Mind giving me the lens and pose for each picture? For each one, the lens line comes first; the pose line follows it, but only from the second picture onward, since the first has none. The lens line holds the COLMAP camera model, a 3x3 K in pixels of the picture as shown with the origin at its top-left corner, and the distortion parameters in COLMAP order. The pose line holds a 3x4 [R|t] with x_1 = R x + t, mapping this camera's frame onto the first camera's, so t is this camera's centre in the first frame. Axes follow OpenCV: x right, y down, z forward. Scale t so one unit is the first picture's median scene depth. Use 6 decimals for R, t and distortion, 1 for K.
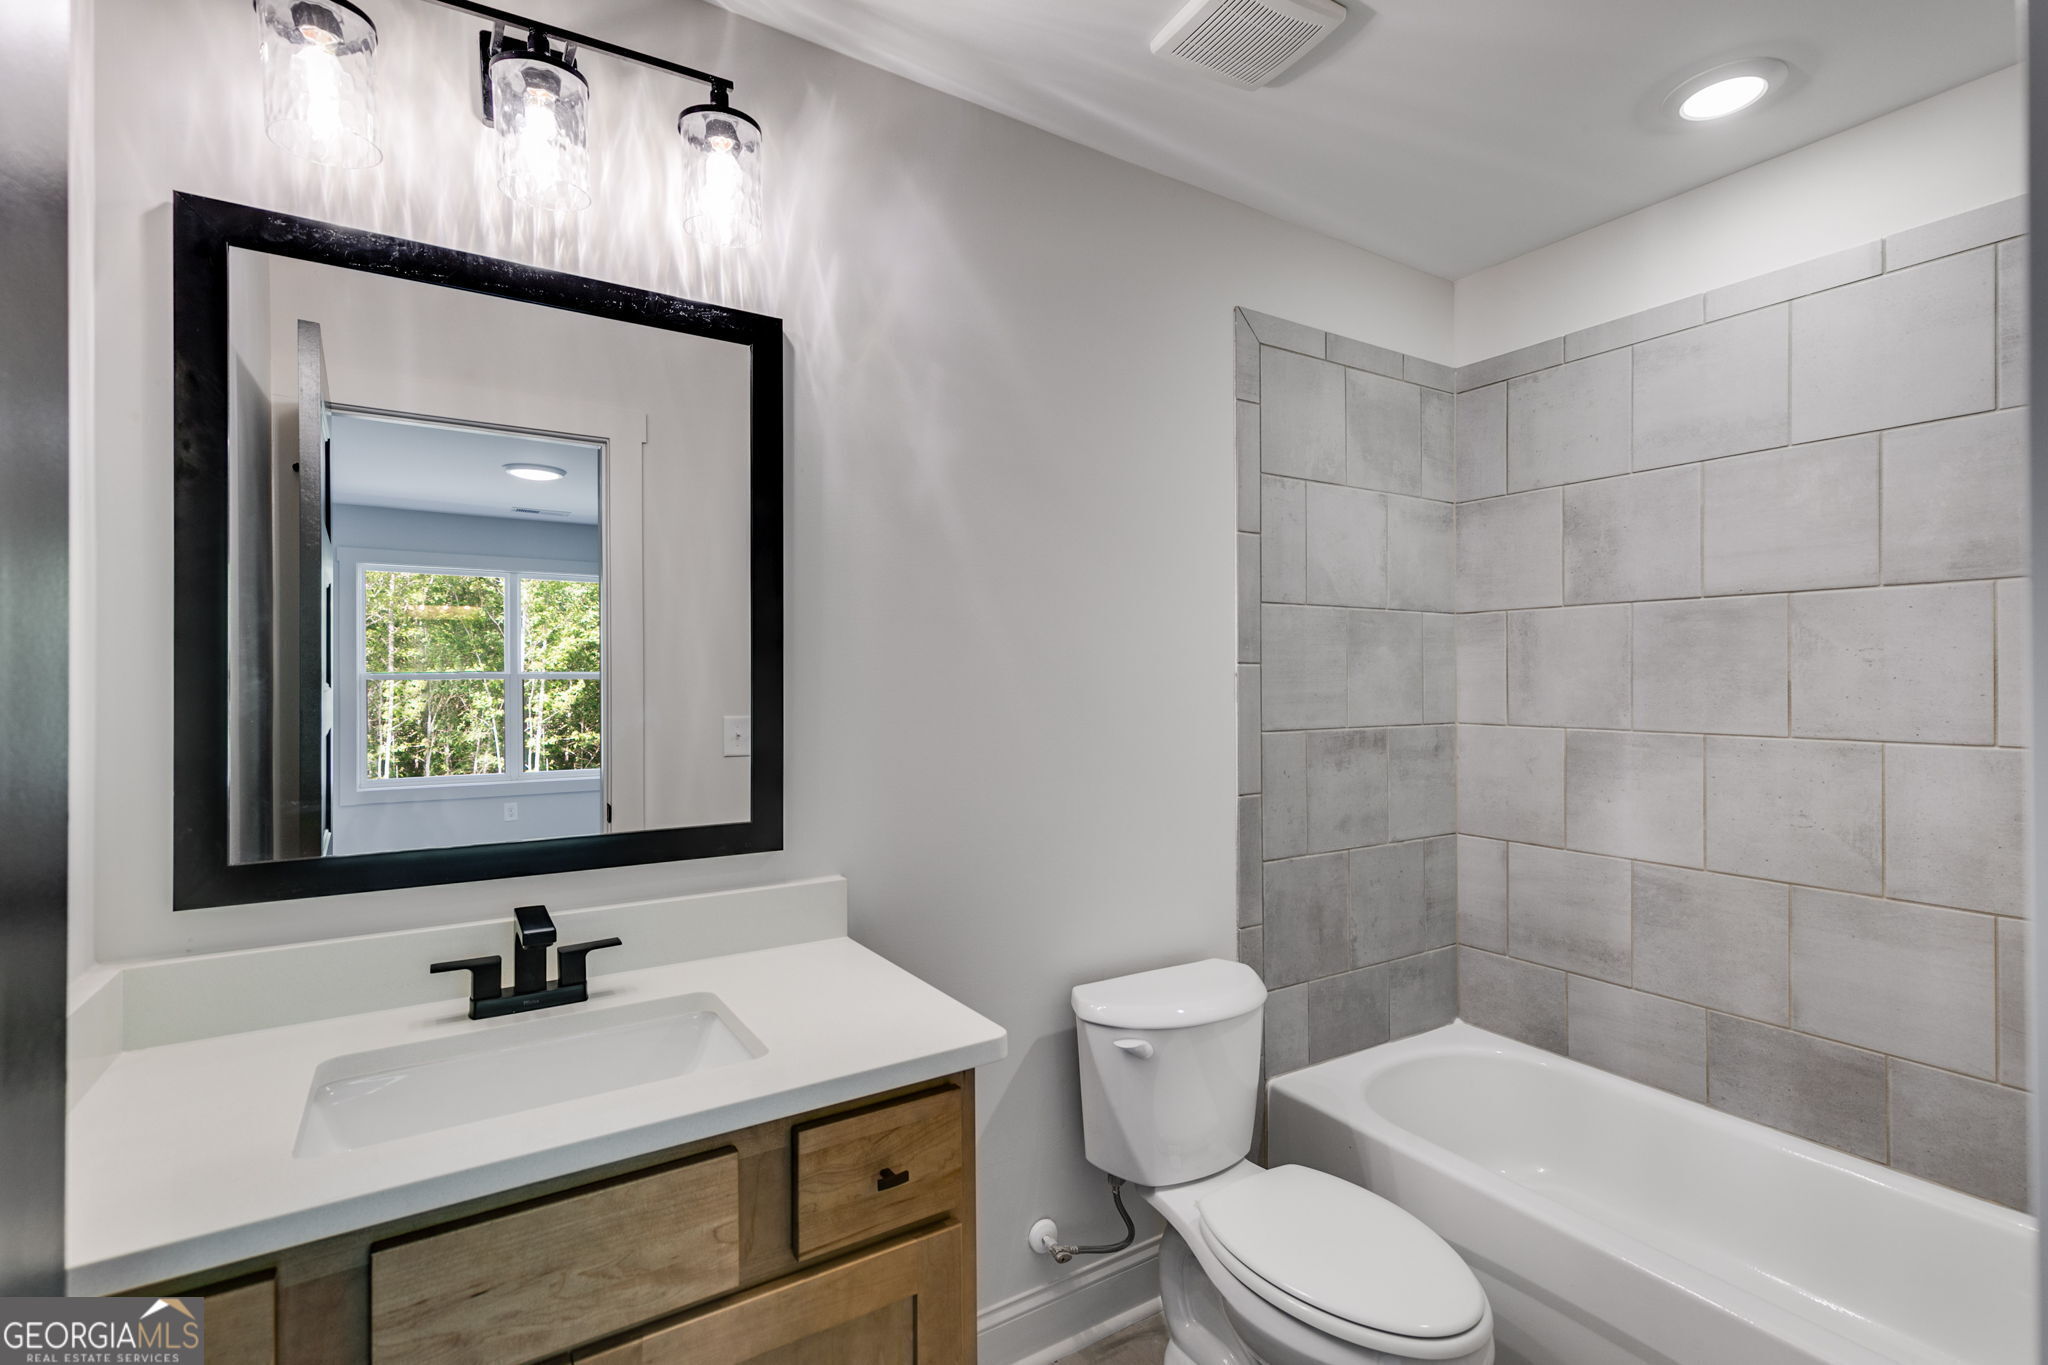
lens RADIAL K [[923.3, 0, 1027.5], [0, 923.3, 676.5], [0, 0, 1]] dist [0.009352, -0.002385]
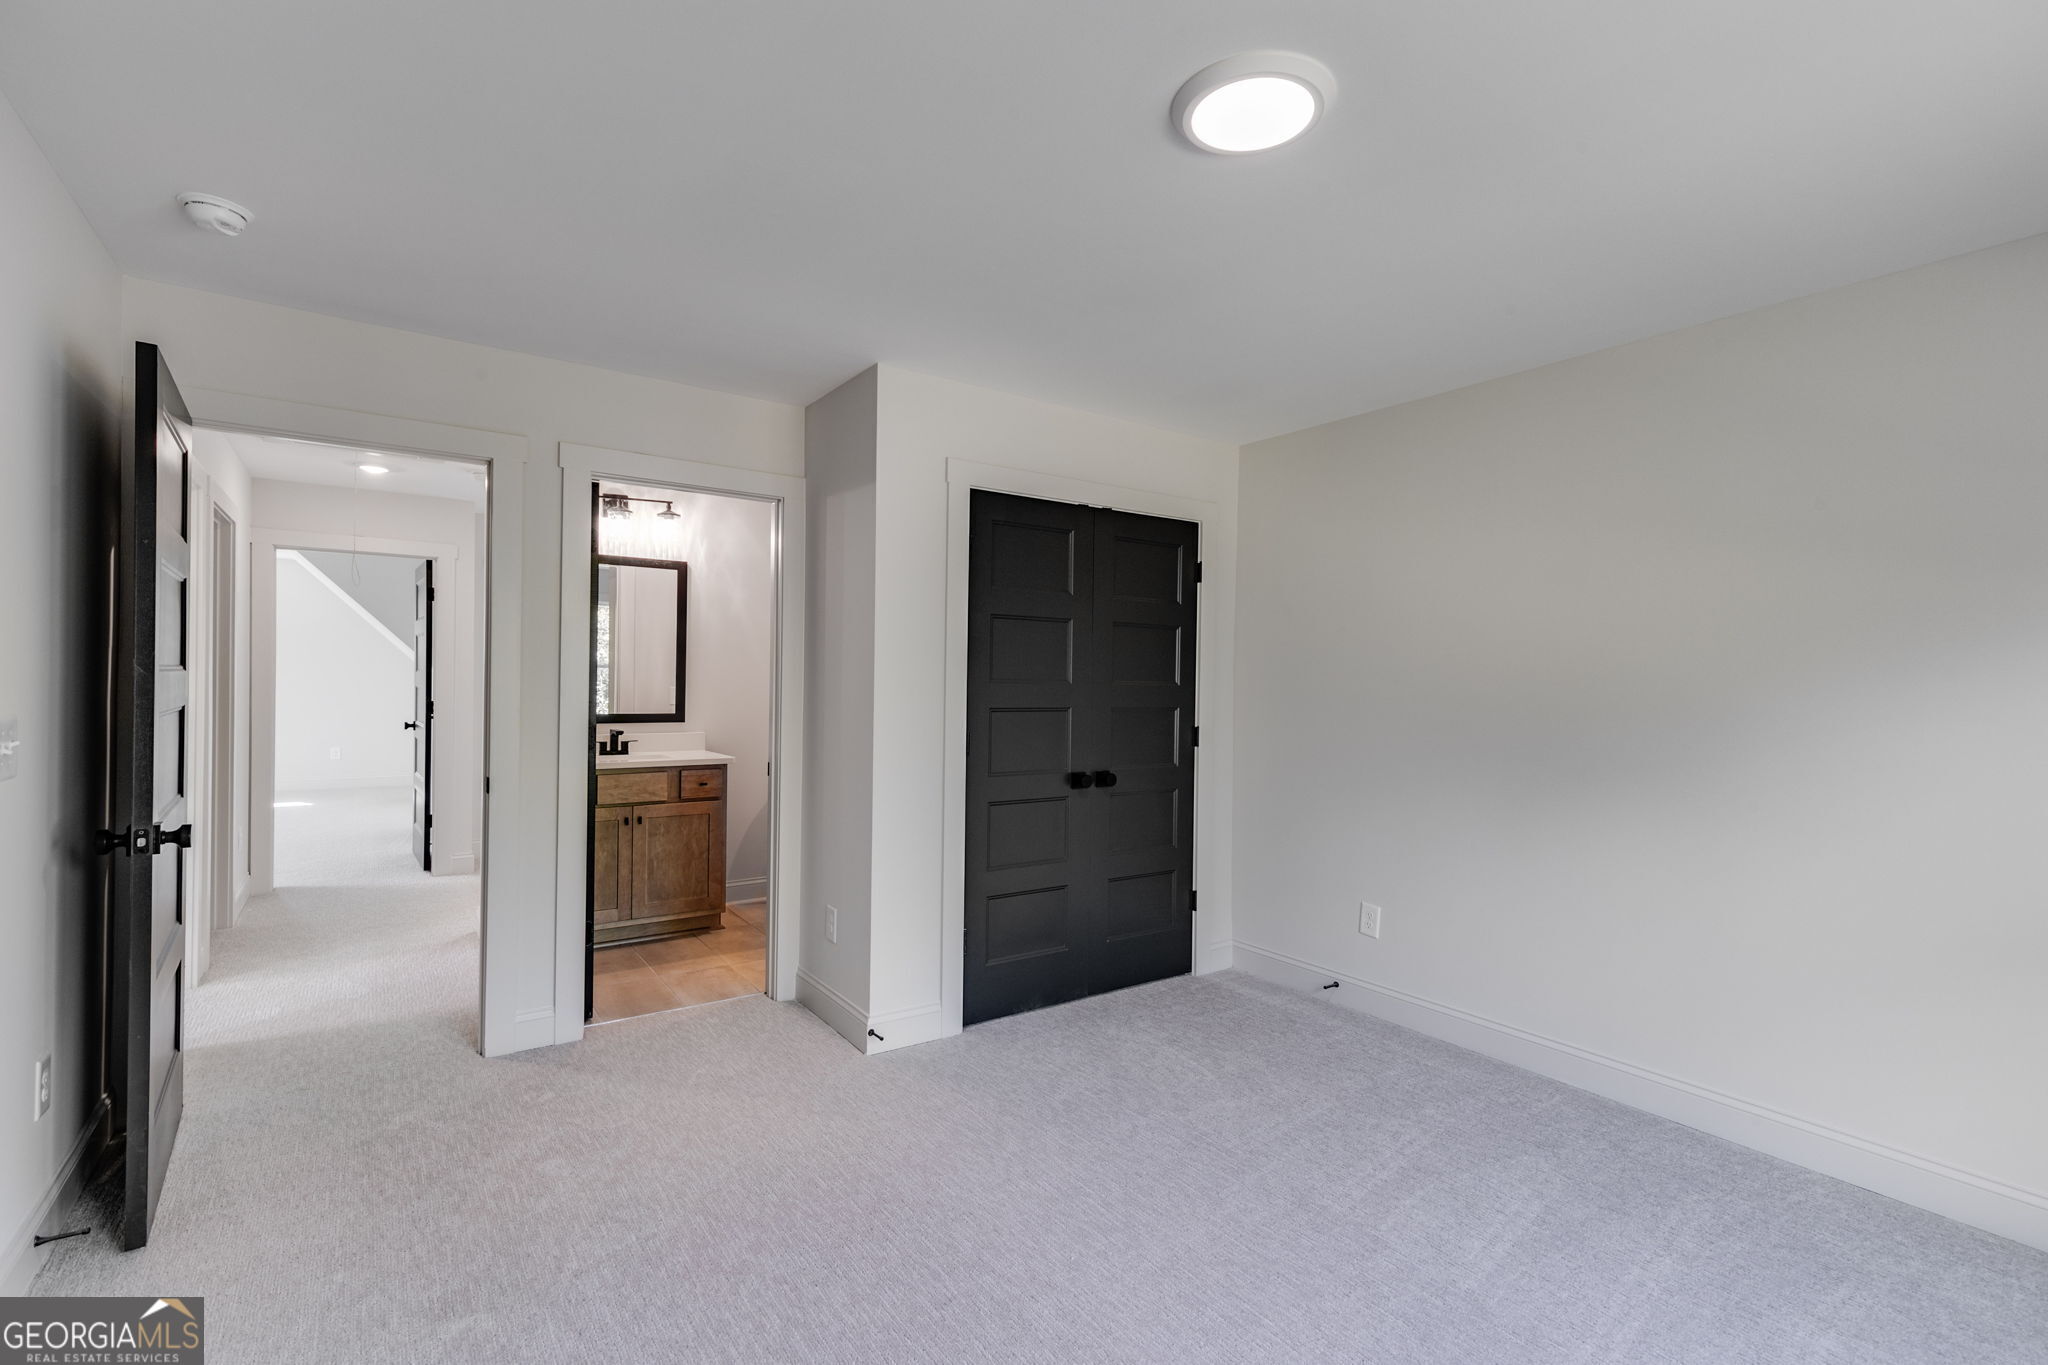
lens RADIAL K [[923.3, 0, 1030.8], [0, 923.3, 677.4], [0, 0, 1]] dist [0.009352, -0.002385]
pose [[0.999190, 0.013747, 0.037831, 1.027847], [-0.013556, 0.999894, -0.005280, 0.034825], [-0.037900, 0.004762, 0.999270, -2.867705]]
